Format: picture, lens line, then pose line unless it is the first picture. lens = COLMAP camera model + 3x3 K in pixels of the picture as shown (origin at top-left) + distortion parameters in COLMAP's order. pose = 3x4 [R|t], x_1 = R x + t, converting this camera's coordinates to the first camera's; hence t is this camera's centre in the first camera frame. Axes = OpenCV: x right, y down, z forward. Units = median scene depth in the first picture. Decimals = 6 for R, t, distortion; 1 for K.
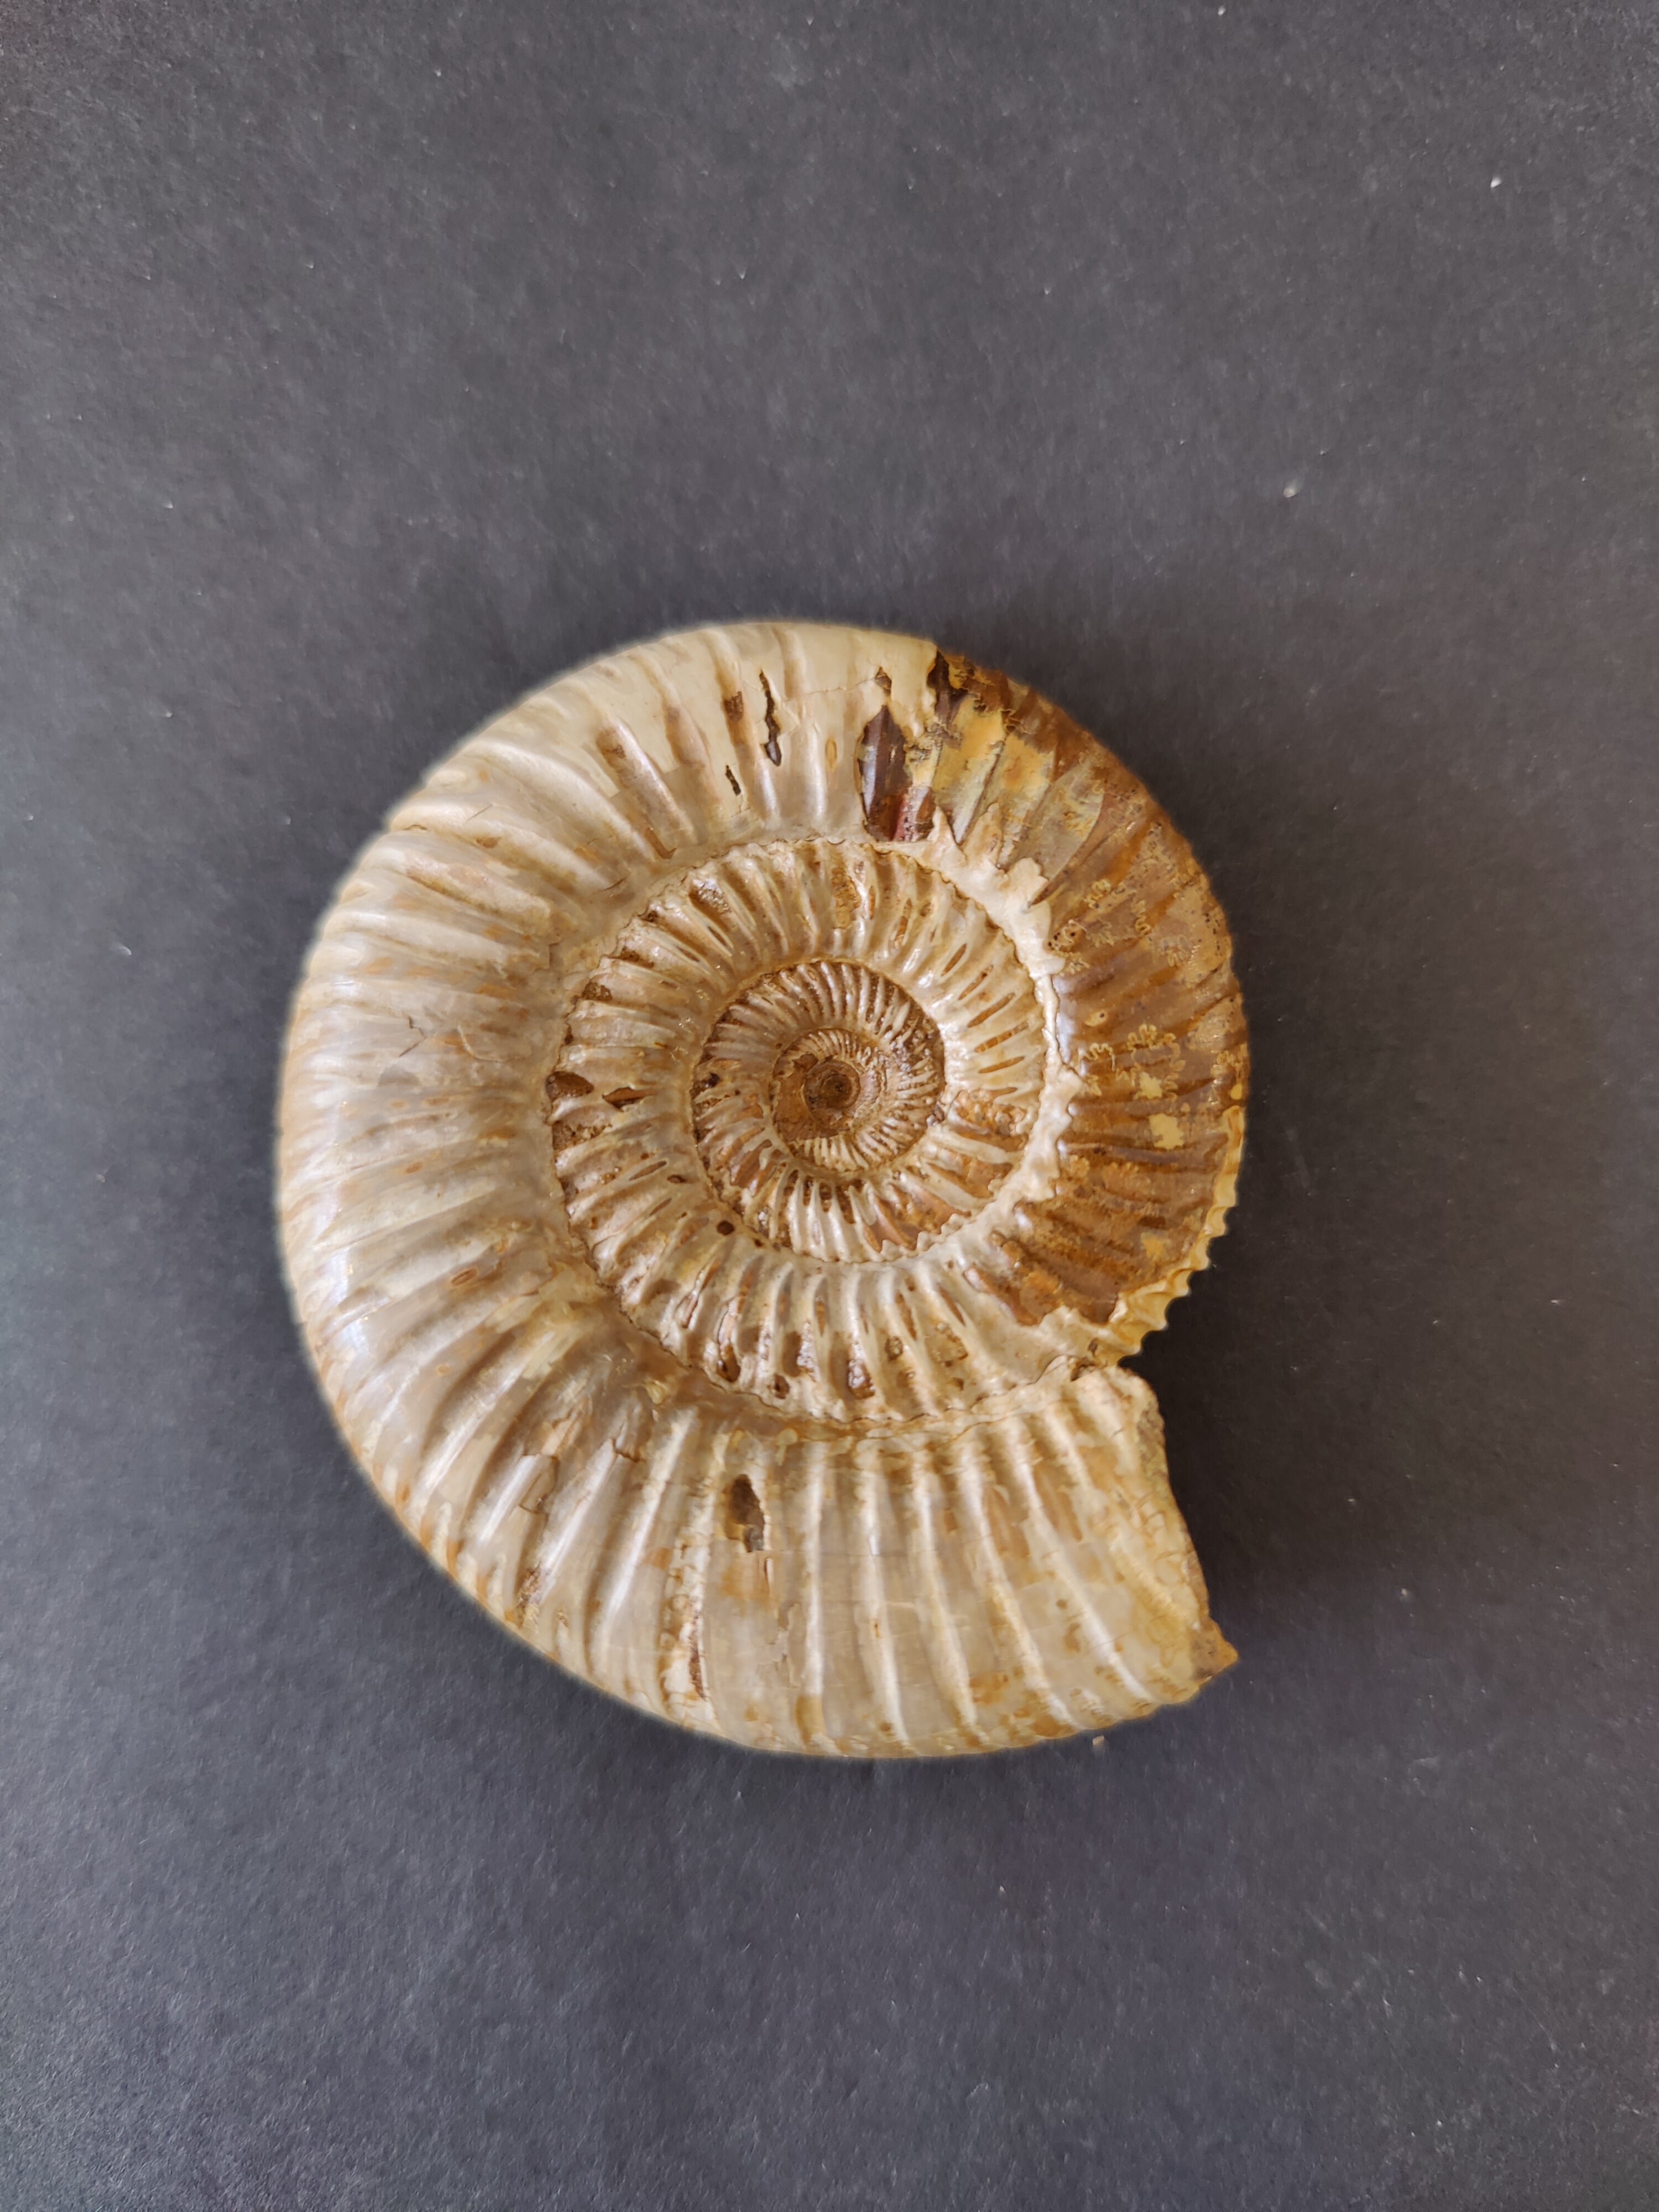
lens RADIAL K [[922.7, 0, 810.3], [0, 922.7, 1093.0], [0, 0, 1]] dist [-0.023102, -0.001804]
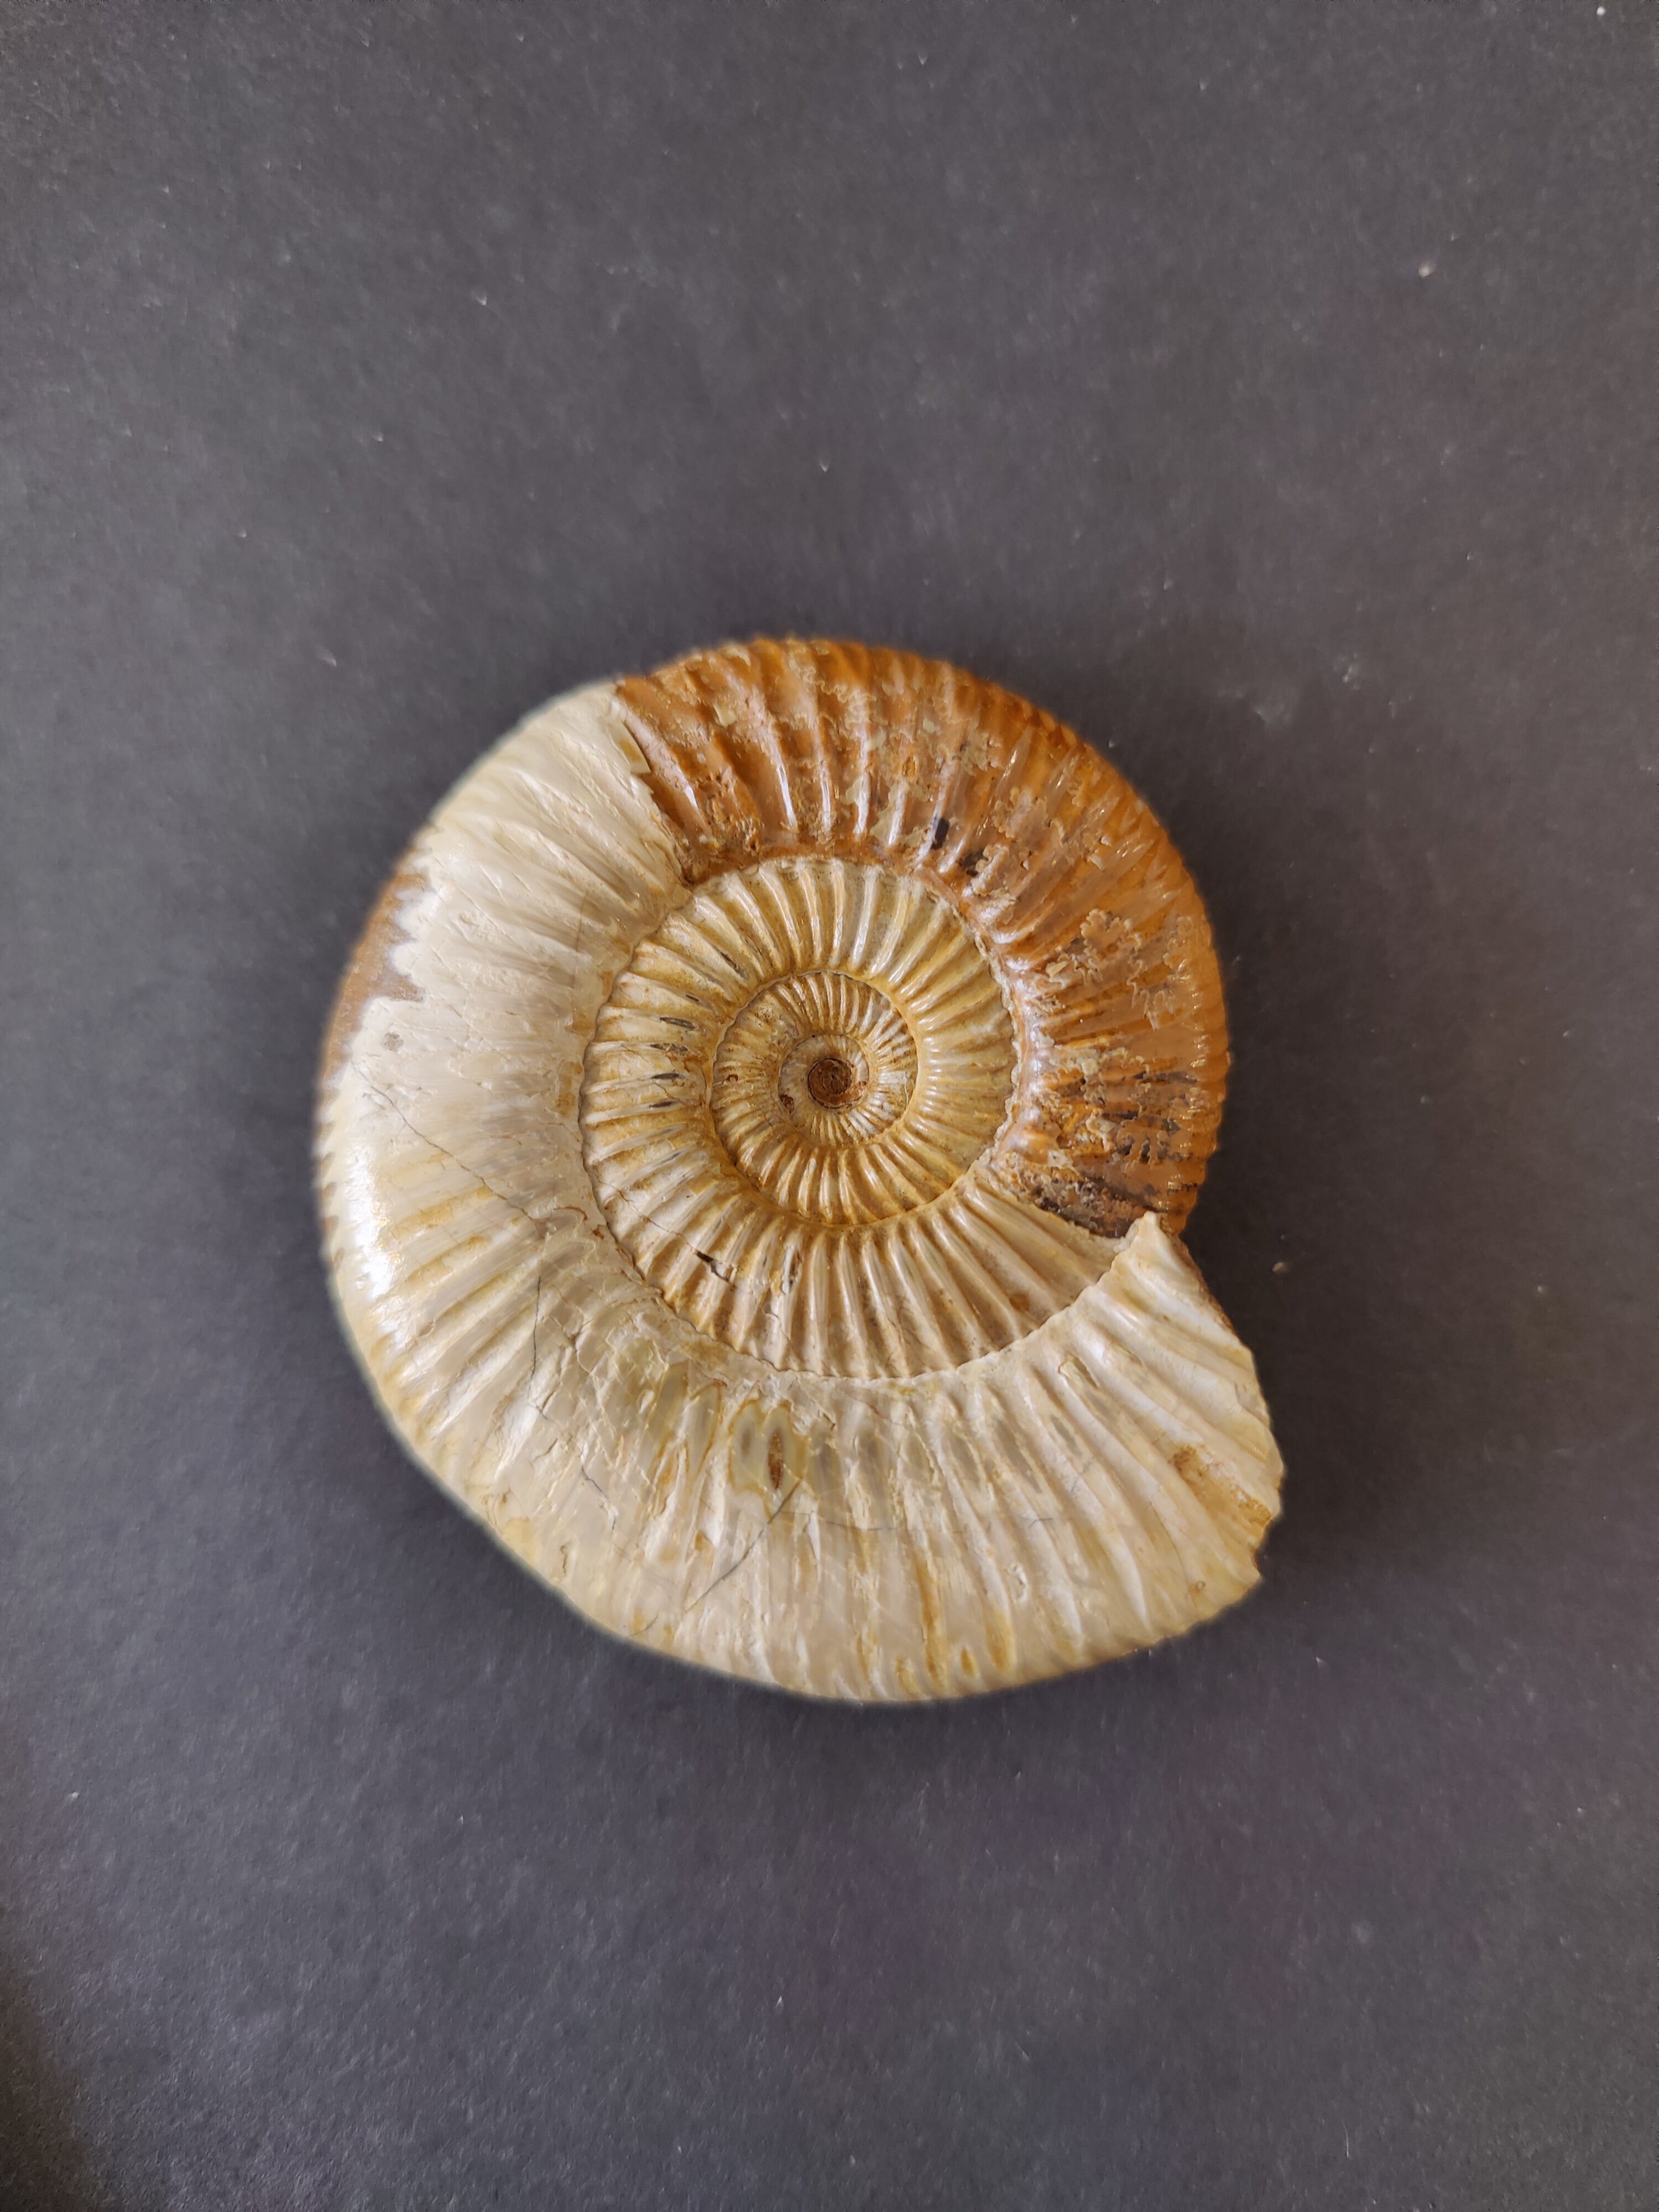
lens RADIAL K [[888.2, 0, 808.9], [0, 888.2, 1131.5], [0, 0, 1]] dist [-0.021341, -0.001599]
pose [[0.999861, 0.011635, 0.011932, -0.210631], [-0.011532, 0.999896, -0.008636, 0.388035], [-0.012032, 0.008497, 0.999892, -0.008926]]
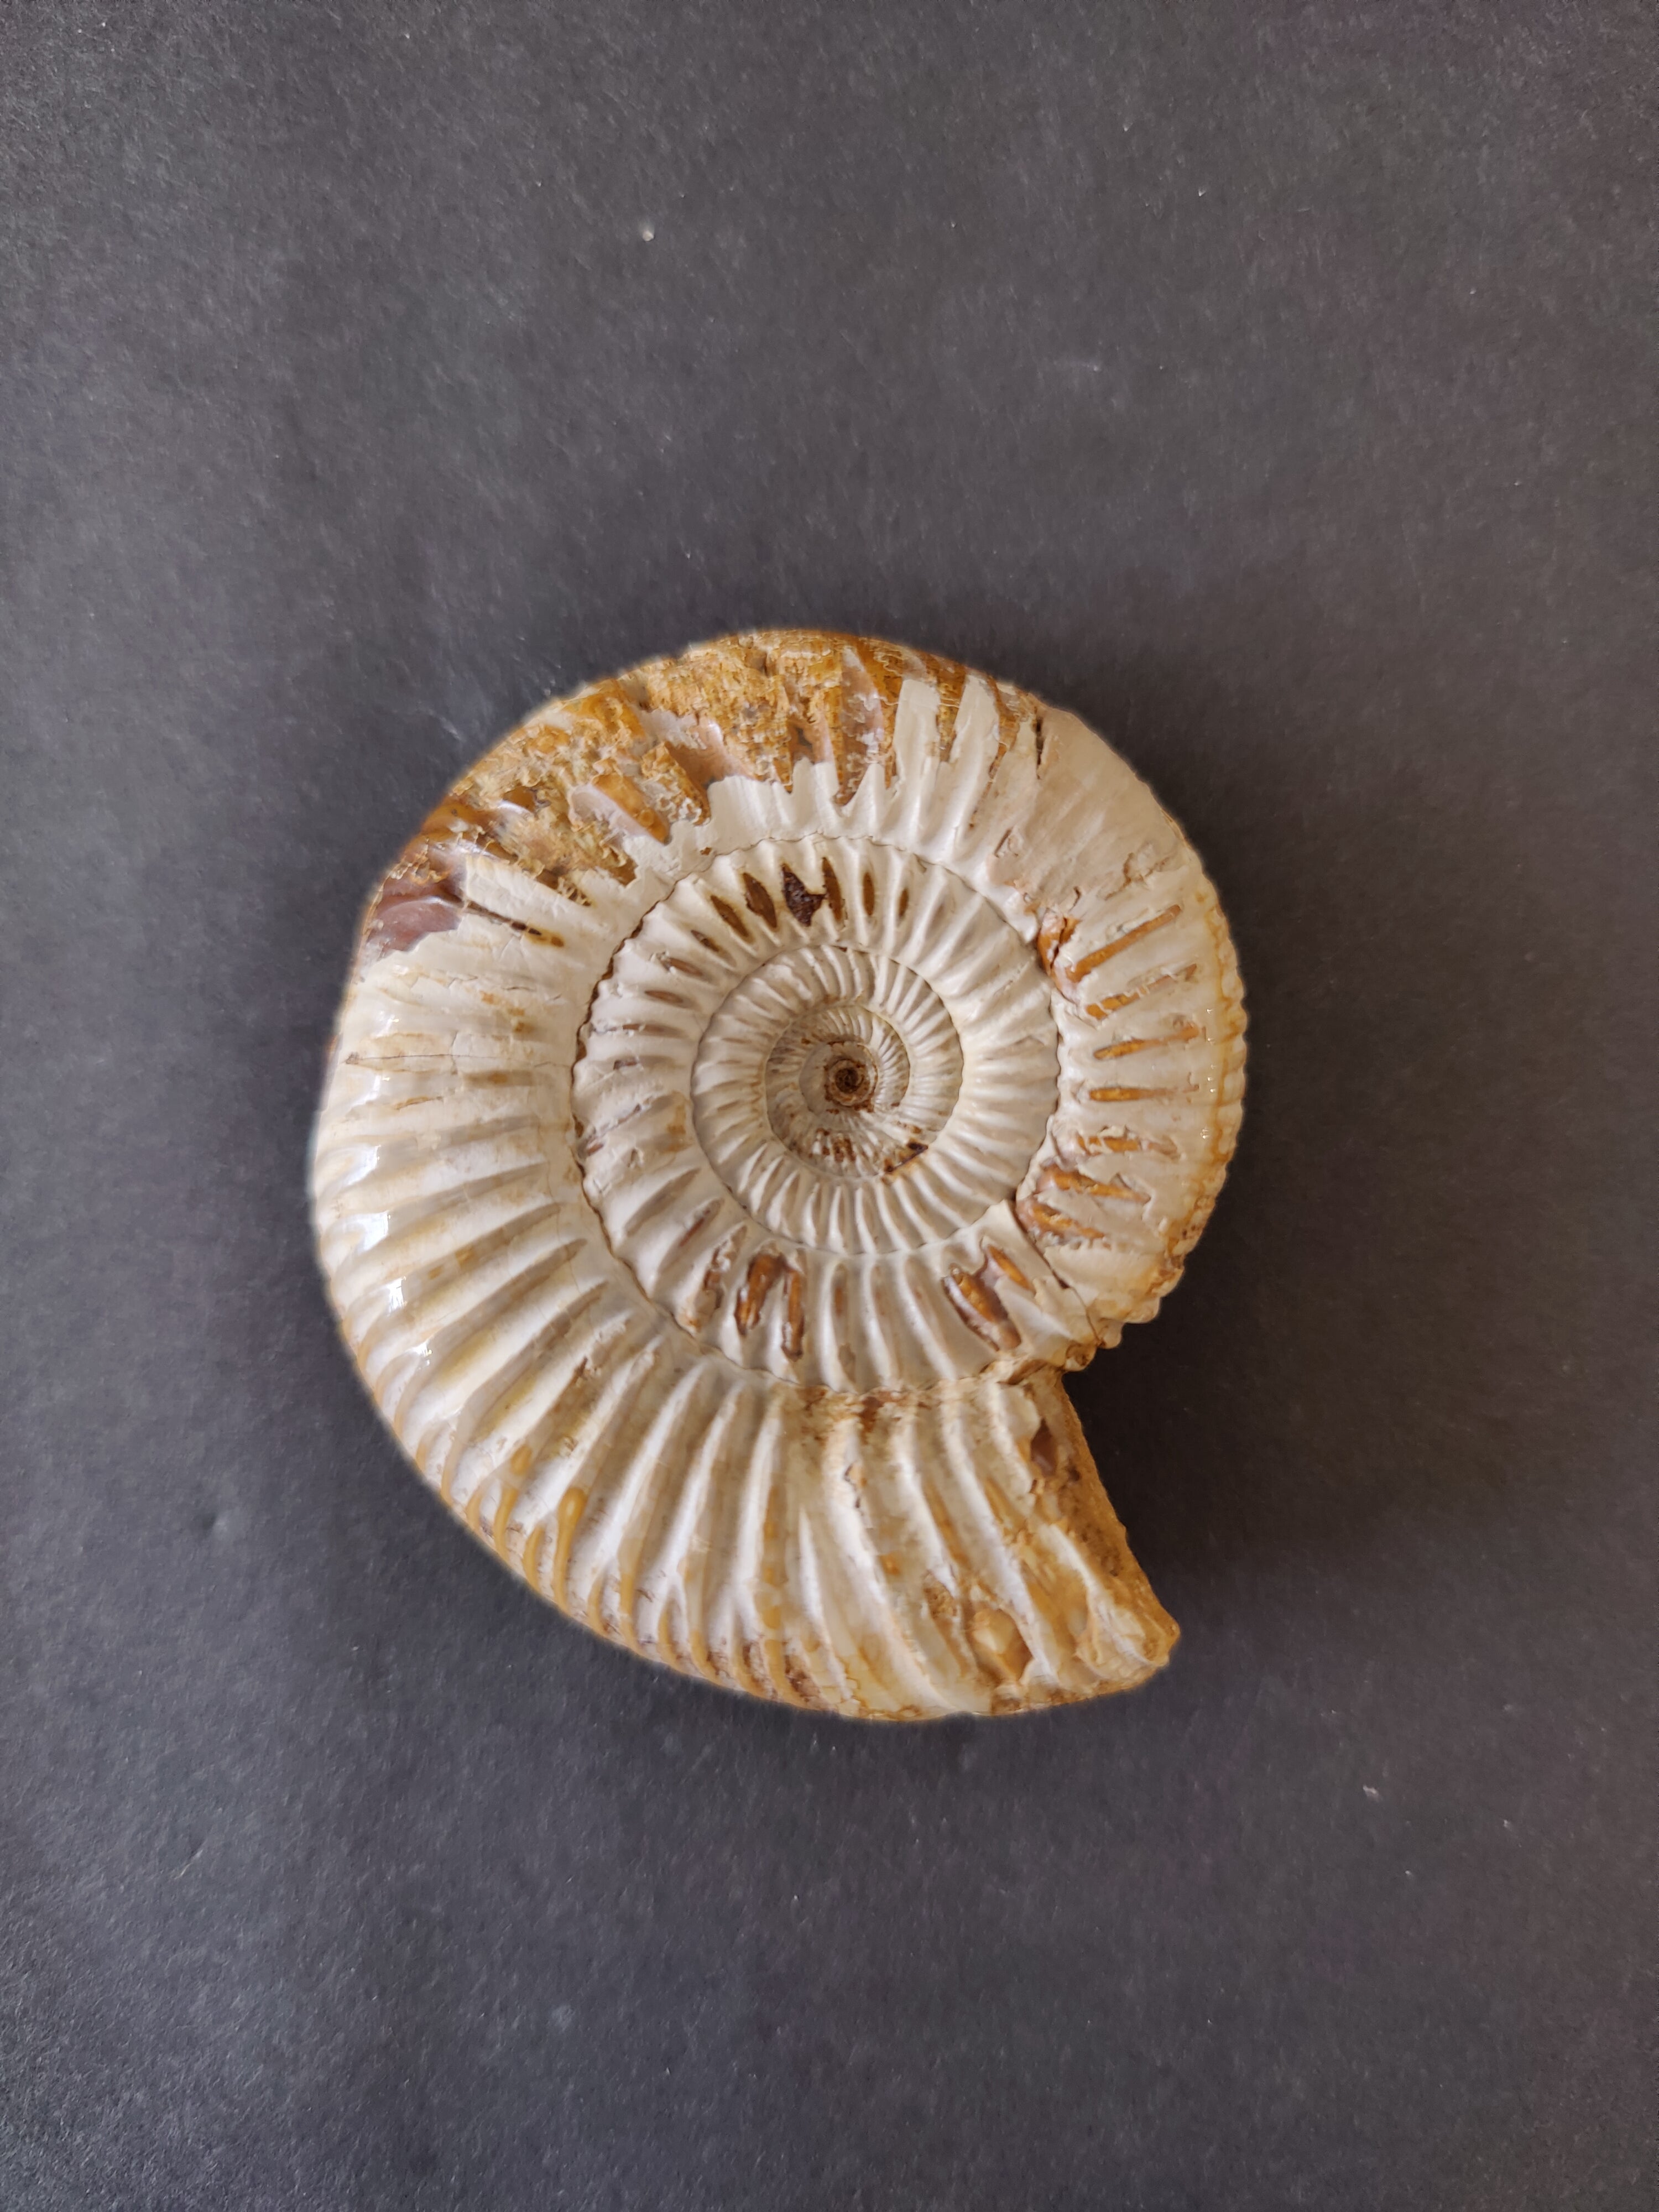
lens RADIAL K [[888.2, 0, 825.7], [0, 888.2, 1130.4], [0, 0, 1]] dist [-0.021341, -0.001599]
pose [[0.999544, 0.007181, 0.029342, 0.706883], [-0.007729, 0.999797, 0.018611, 0.292766], [-0.029203, -0.018829, 0.999396, 0.036753]]
